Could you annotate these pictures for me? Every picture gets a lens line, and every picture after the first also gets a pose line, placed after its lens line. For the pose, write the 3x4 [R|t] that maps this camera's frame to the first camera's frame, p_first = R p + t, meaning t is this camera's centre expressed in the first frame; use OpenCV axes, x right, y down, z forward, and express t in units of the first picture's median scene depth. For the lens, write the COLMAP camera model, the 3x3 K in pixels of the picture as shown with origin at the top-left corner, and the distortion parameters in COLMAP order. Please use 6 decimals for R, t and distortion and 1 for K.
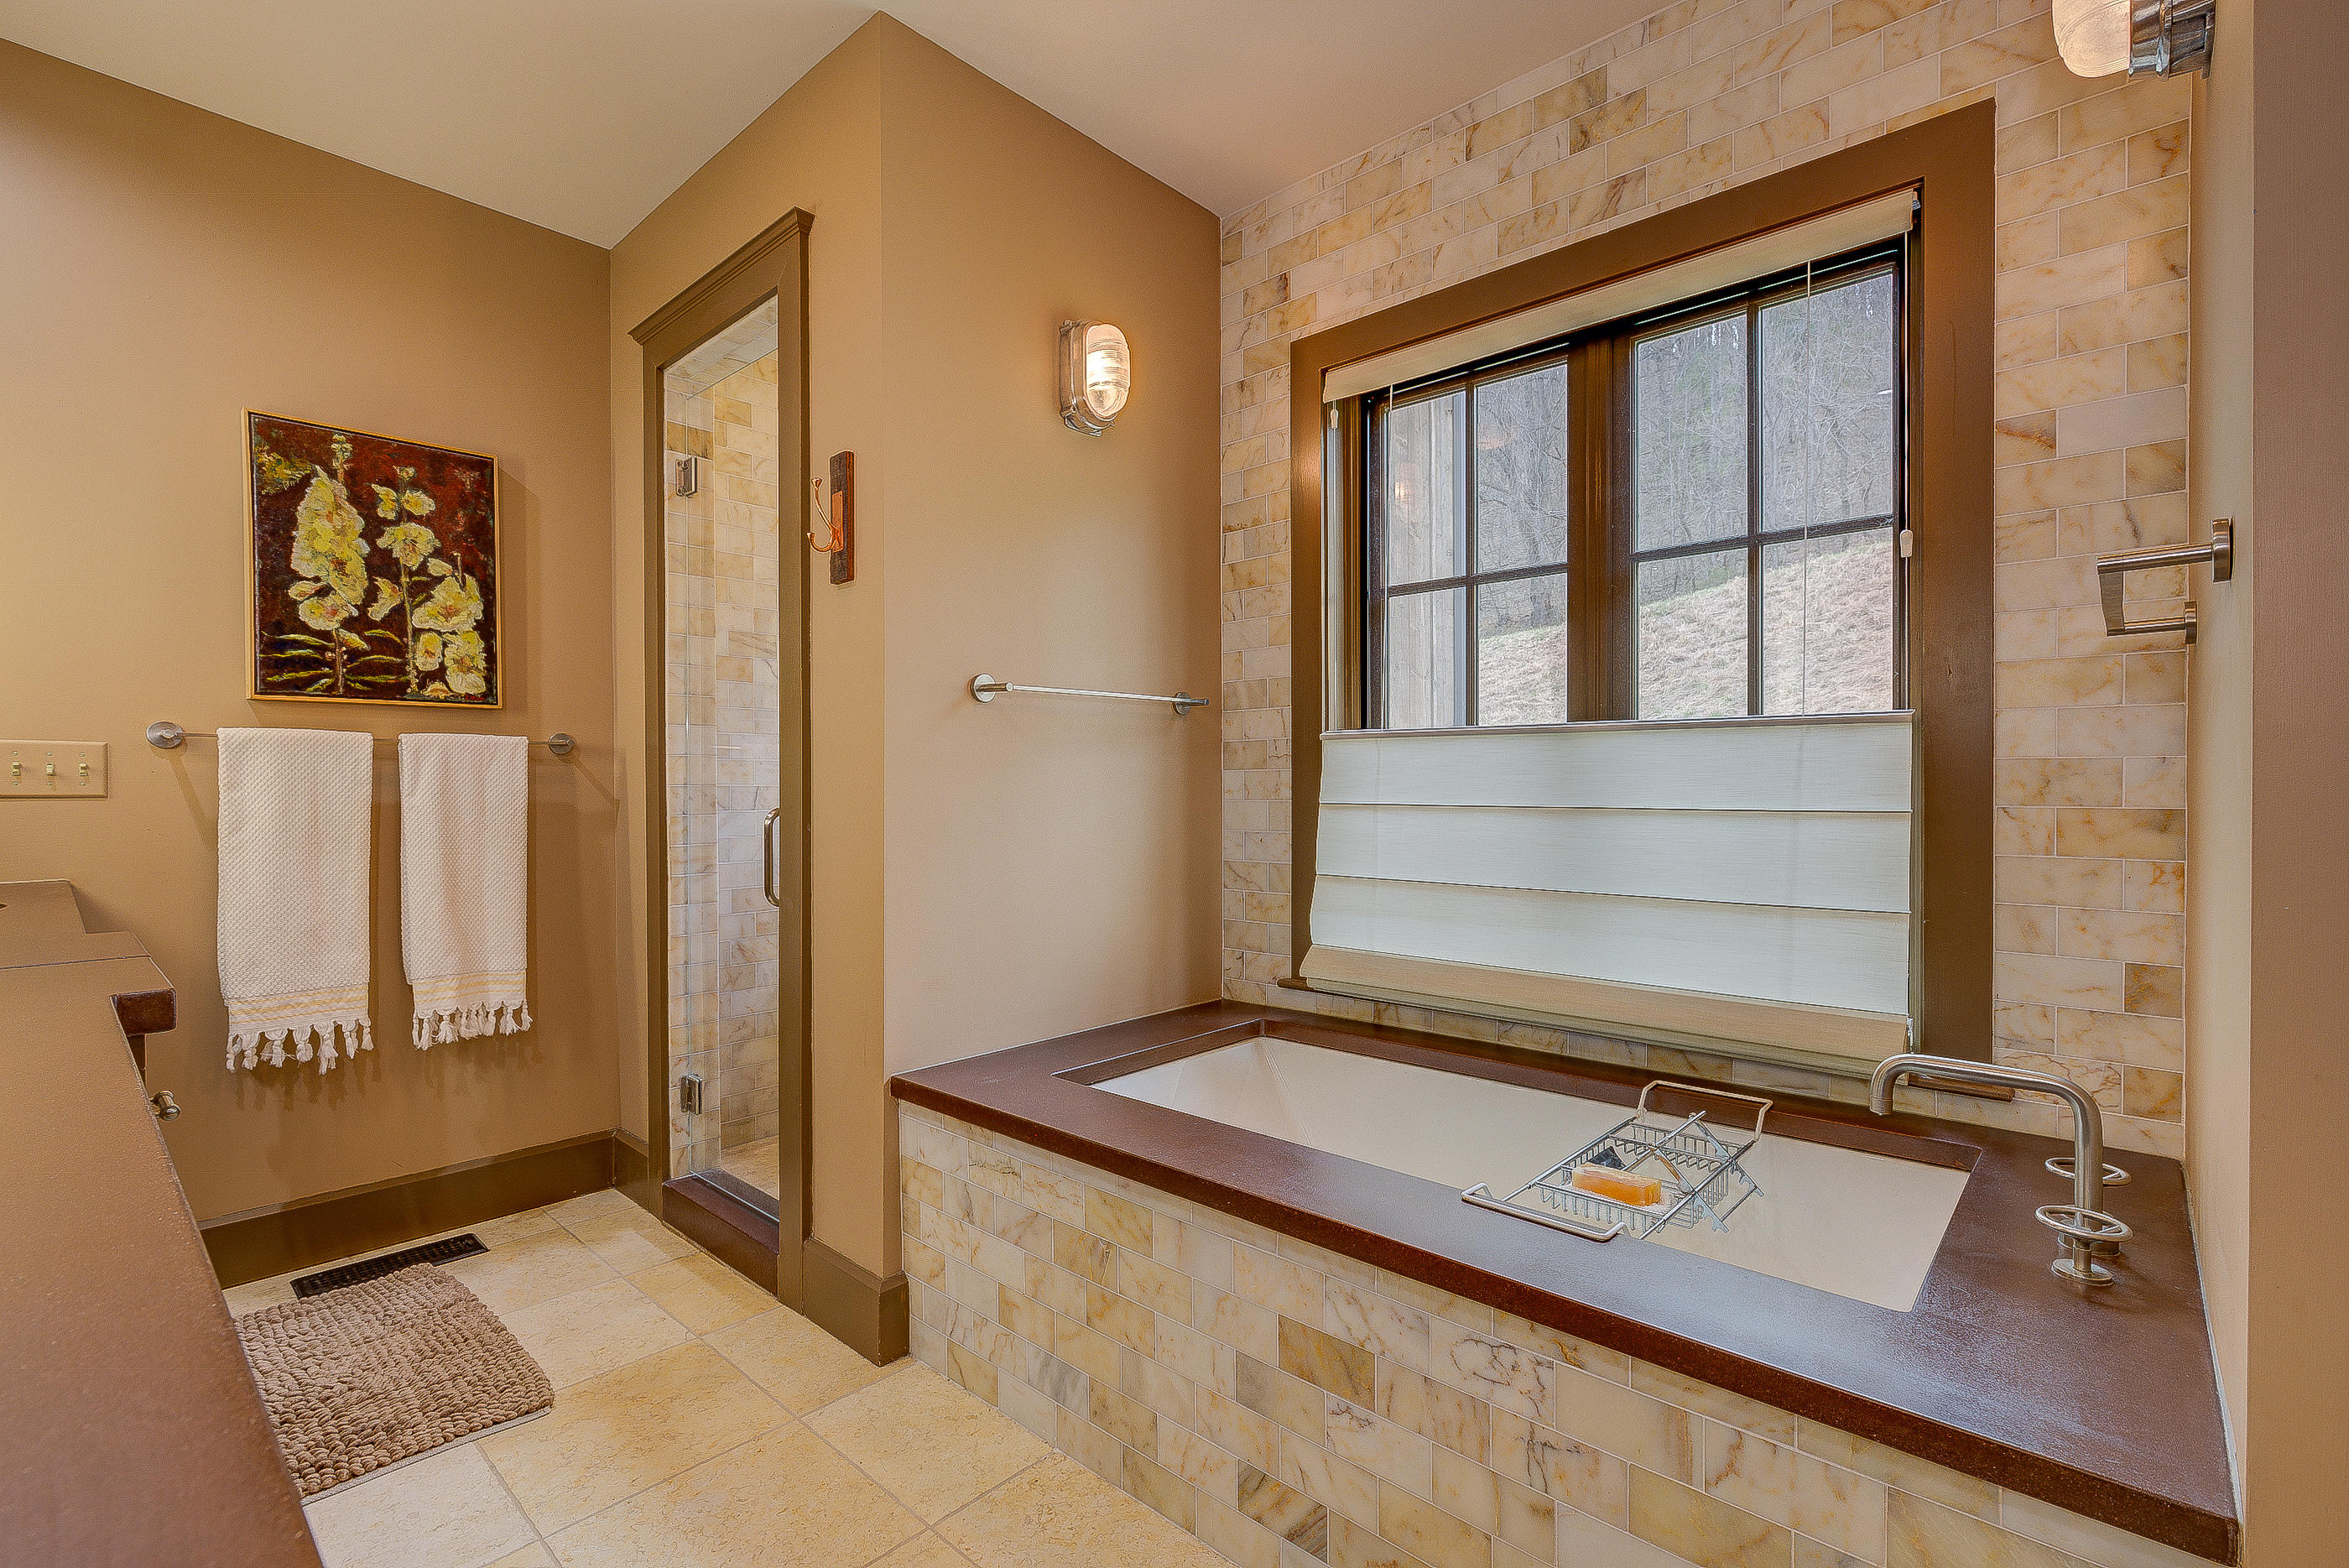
lens RADIAL K [[1052.3, 0, 1177.3], [0, 1052.3, 793.1], [0, 0, 1]] dist [-0.012595, 0.005702]
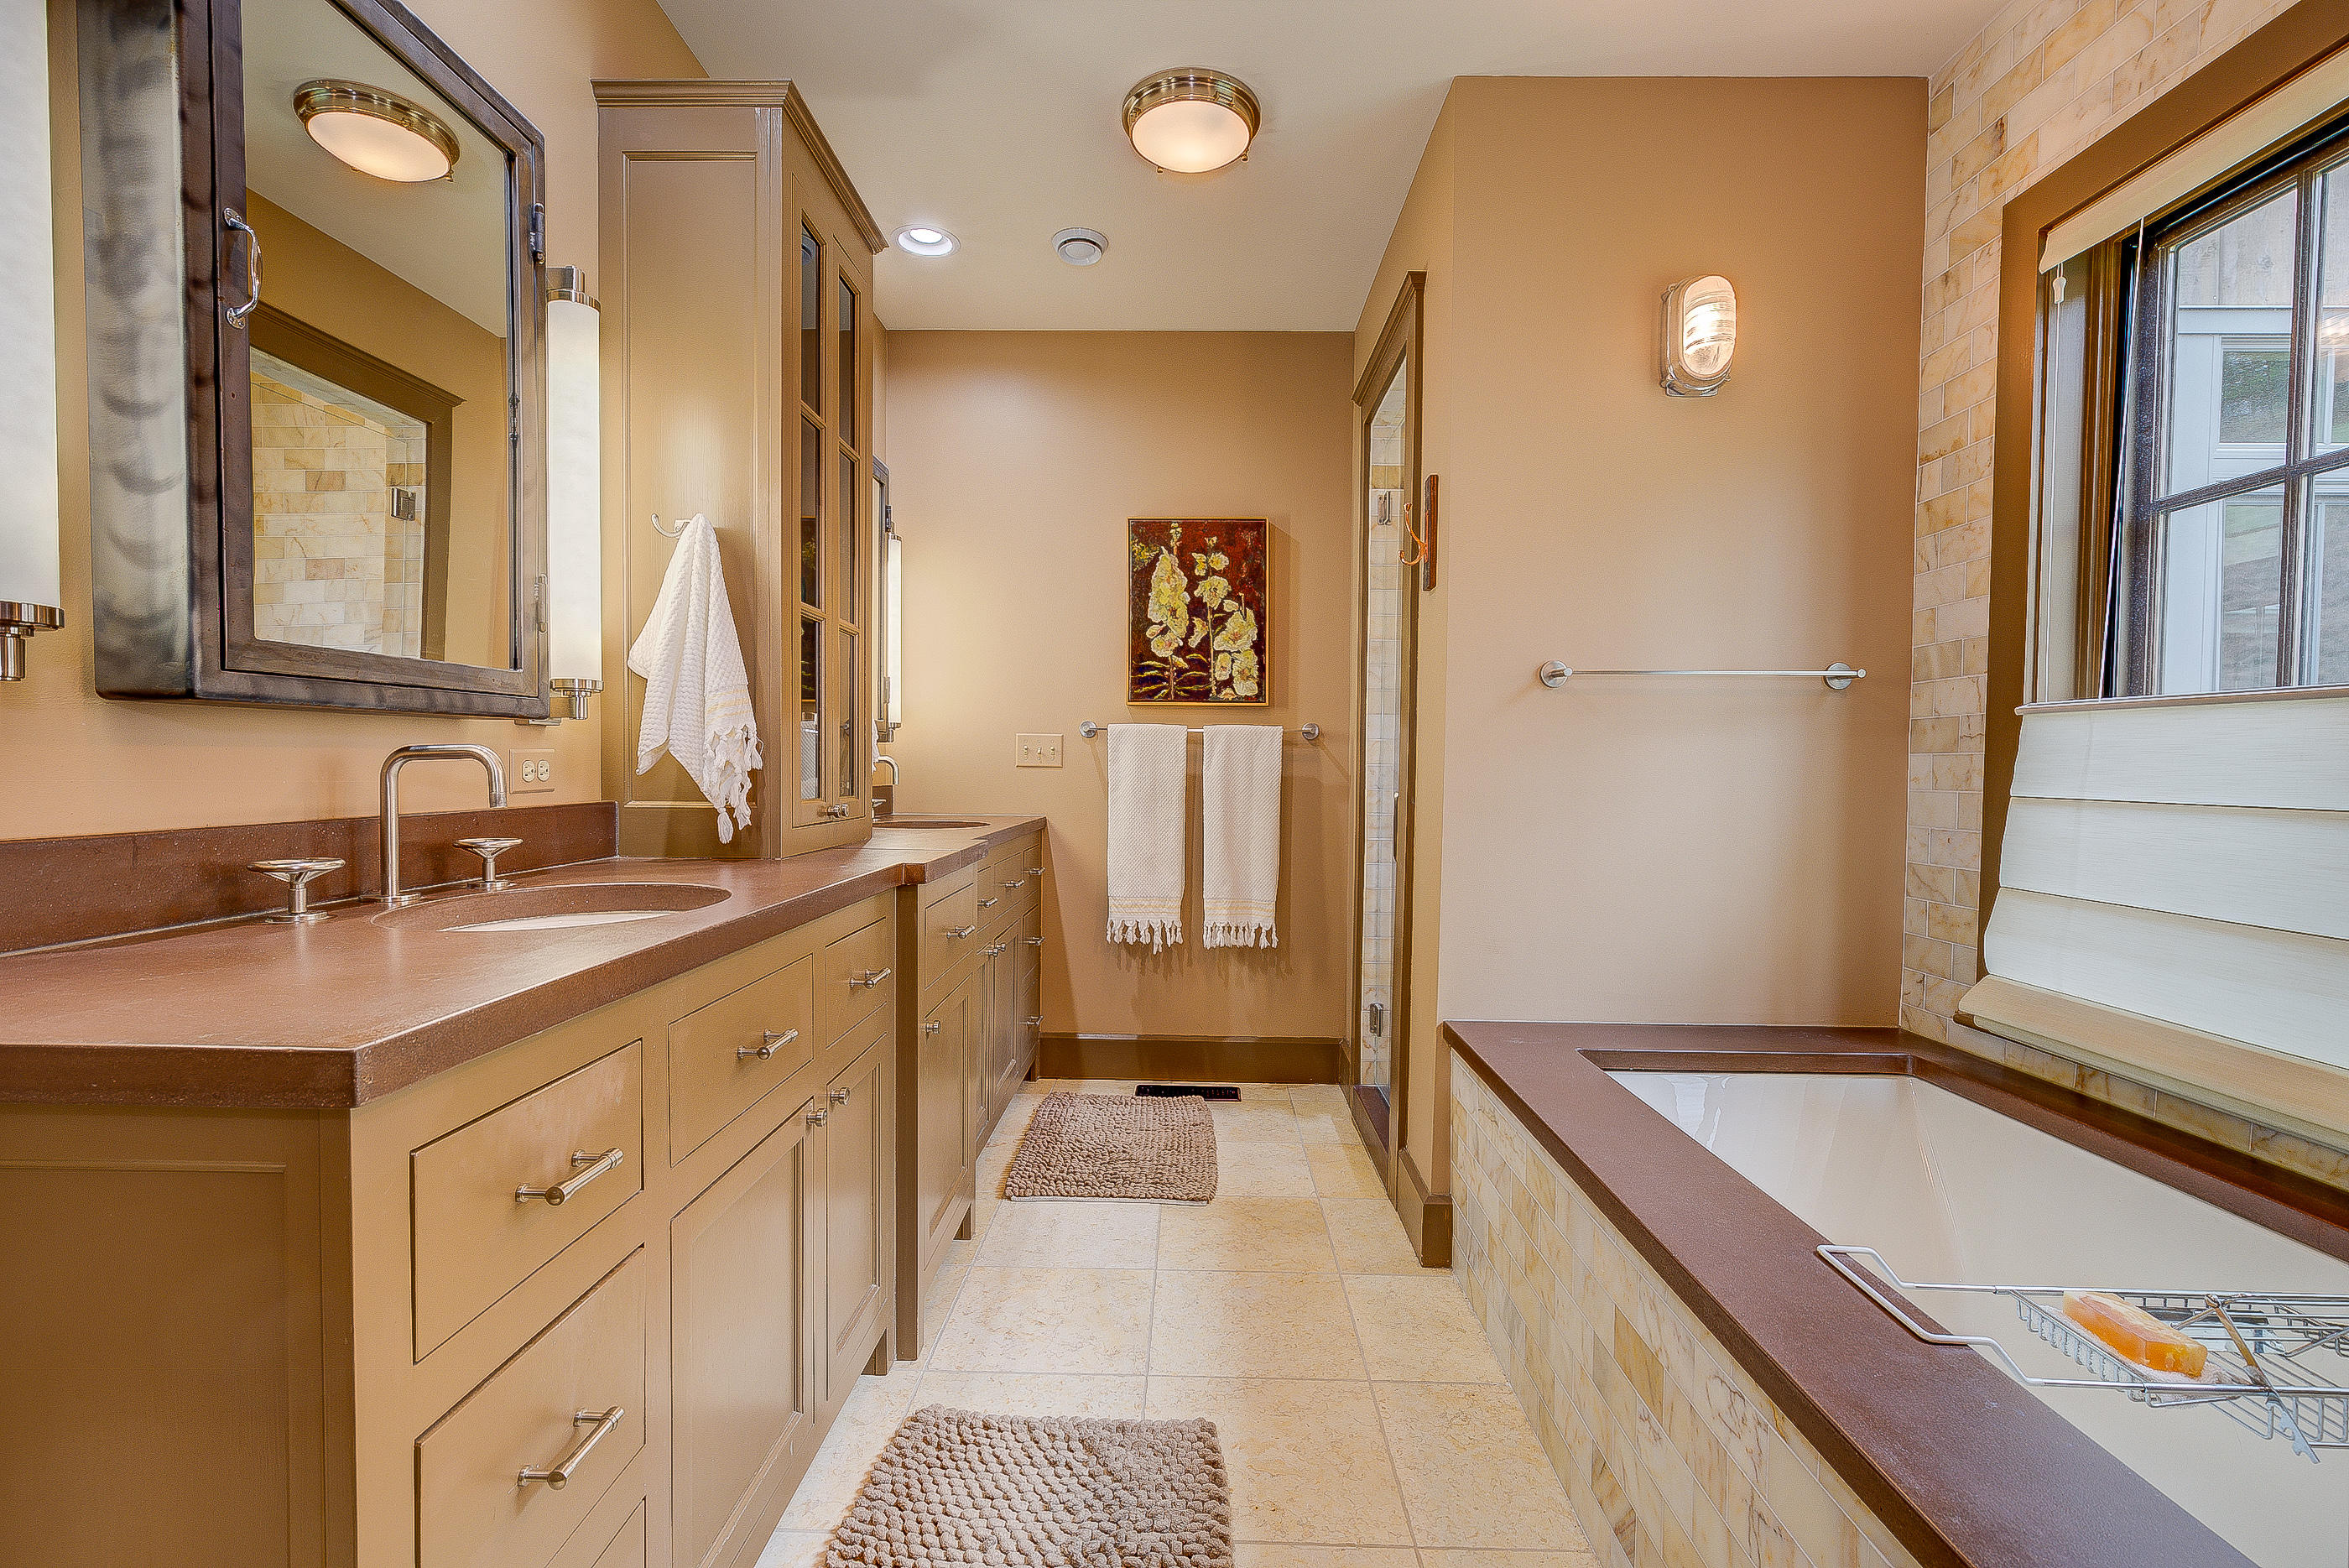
lens RADIAL K [[1052.3, 0, 1177.3], [0, 1052.3, 793.1], [0, 0, 1]] dist [-0.012595, 0.005702]
pose [[0.661793, 0.030868, -0.749051, 0.310858], [-0.019776, 0.999523, 0.023717, 0.001494], [0.749426, -0.000882, 0.662088, 0.023986]]
